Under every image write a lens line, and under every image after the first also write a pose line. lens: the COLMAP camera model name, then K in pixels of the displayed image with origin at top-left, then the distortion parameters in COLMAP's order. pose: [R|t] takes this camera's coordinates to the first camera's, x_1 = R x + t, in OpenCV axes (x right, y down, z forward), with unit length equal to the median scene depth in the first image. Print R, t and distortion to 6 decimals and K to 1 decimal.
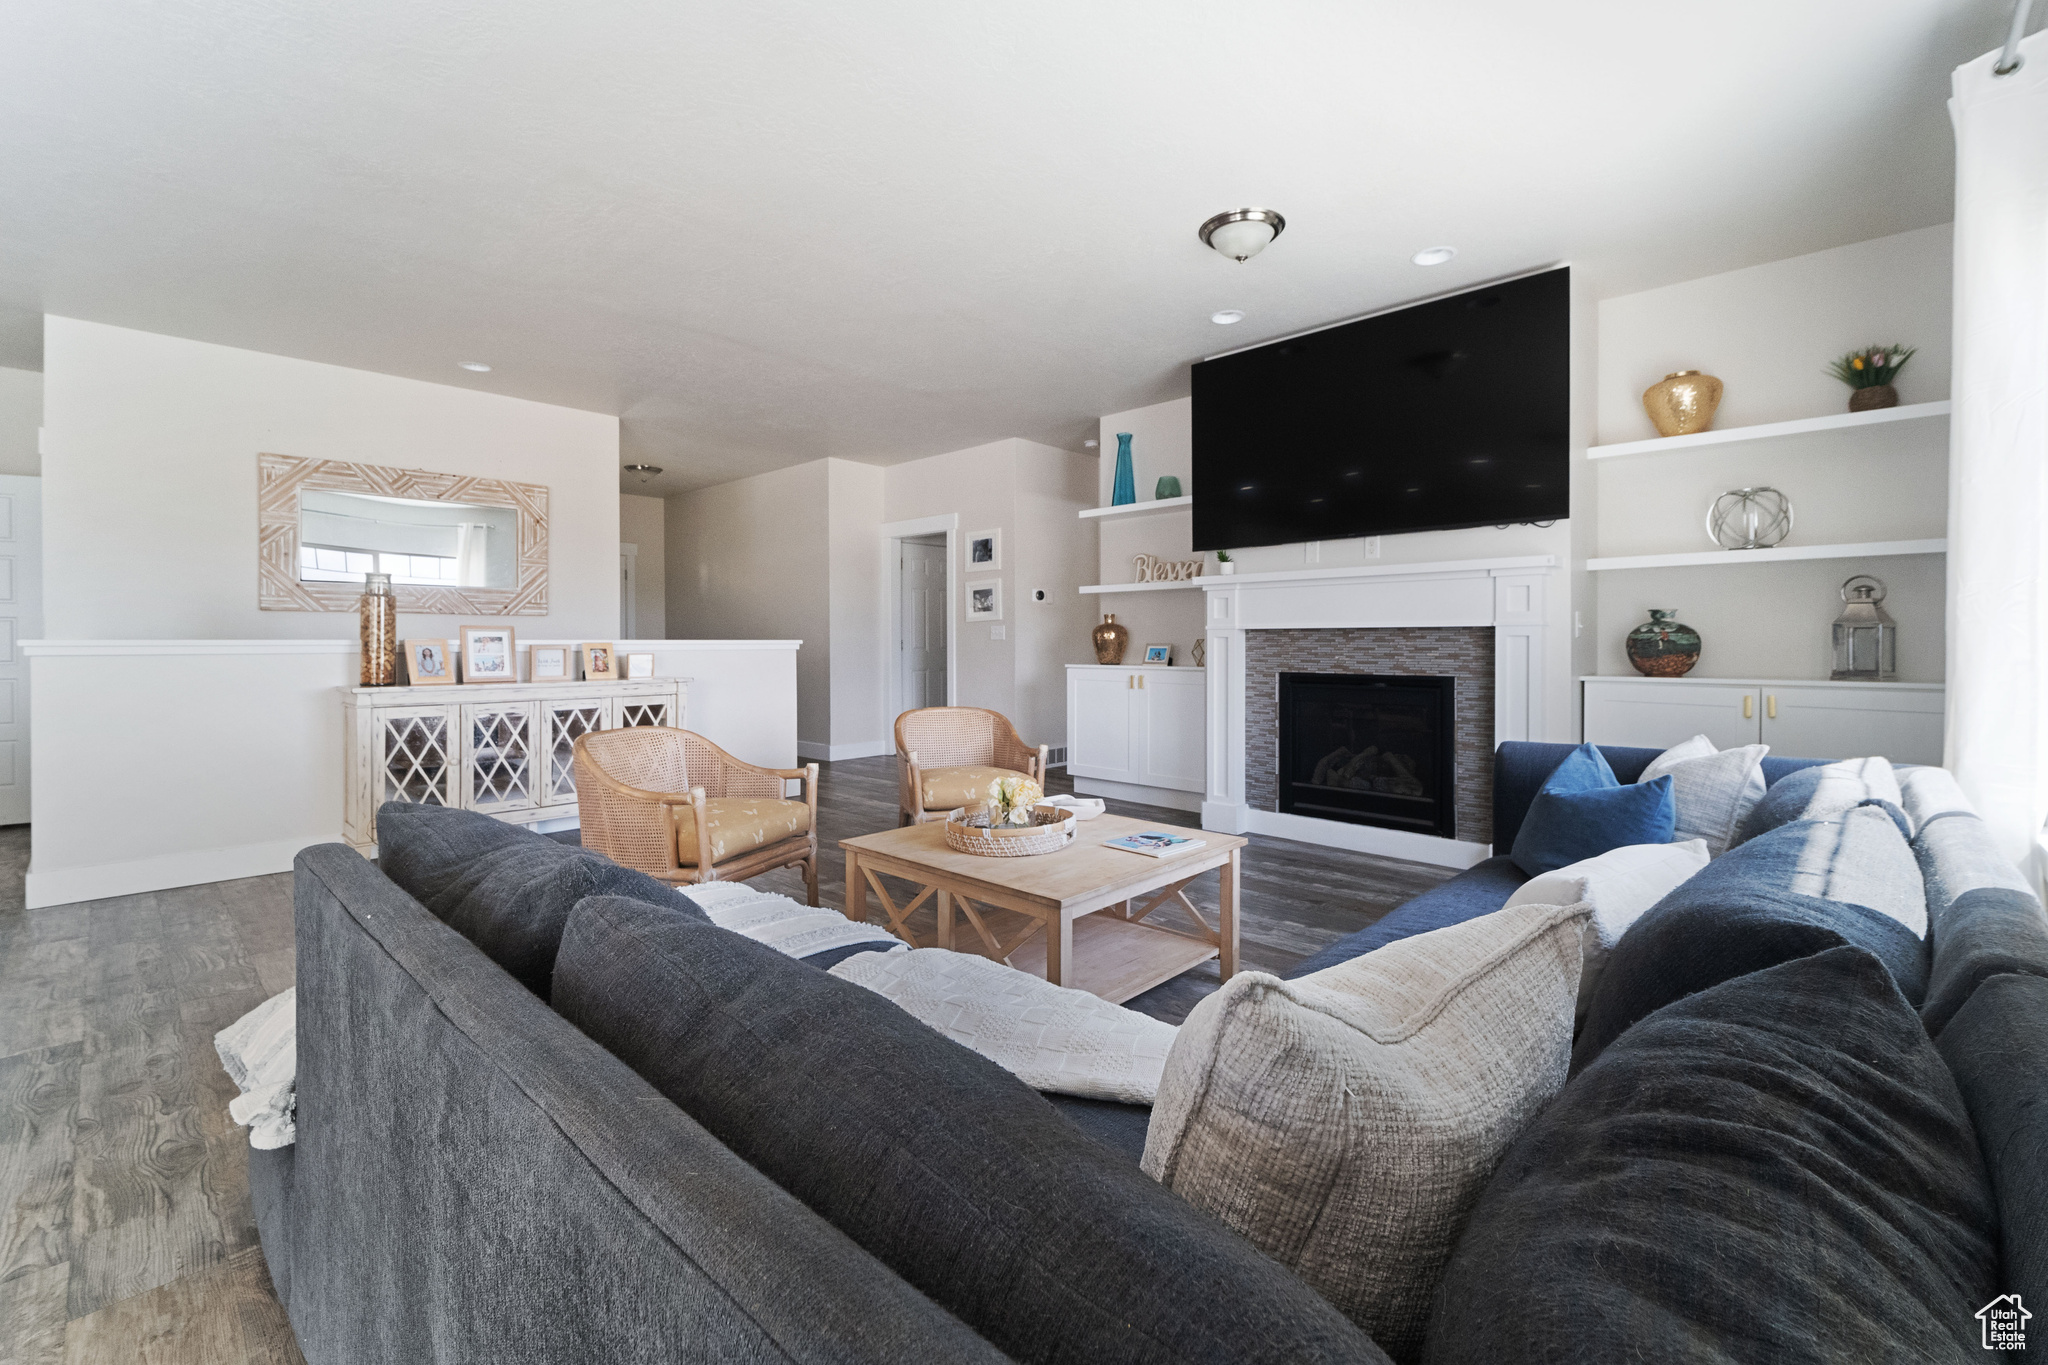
lens RADIAL K [[864.9, 0, 1018.3], [0, 864.9, 658.4], [0, 0, 1]] dist [0.000866, -0.000514]
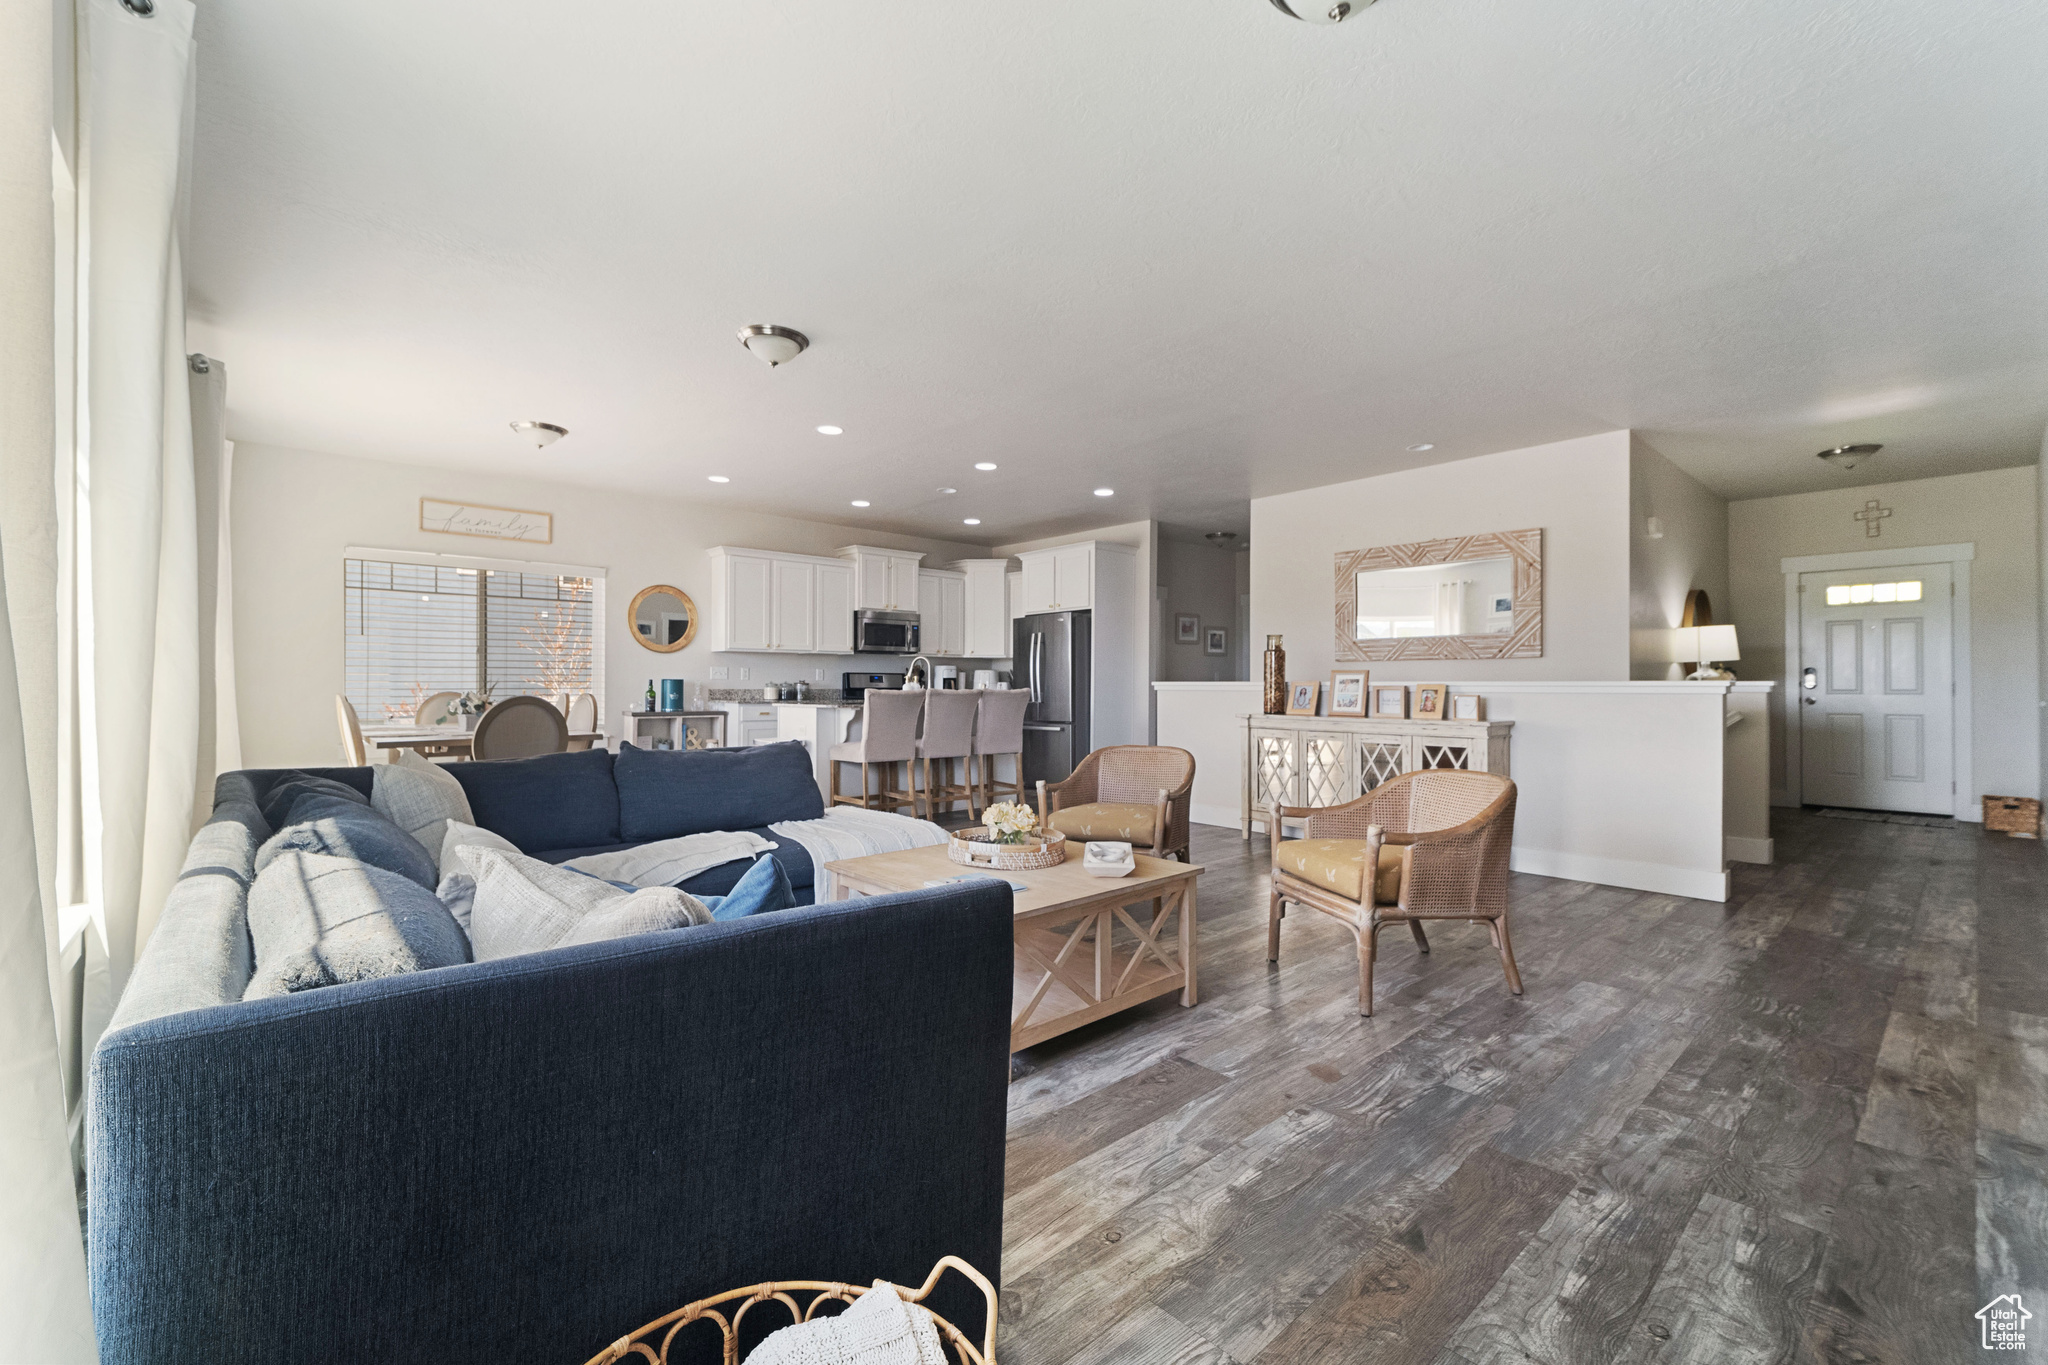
lens RADIAL K [[853.8, 0, 1019.2], [0, 853.8, 671.3], [0, 0, 1]] dist [-0.002015, -0.000896]
pose [[-0.082923, -0.015982, -0.996428, 0.503104], [-0.019285, 0.999710, -0.014430, -0.007576], [0.996369, 0.018019, -0.083207, 0.503085]]
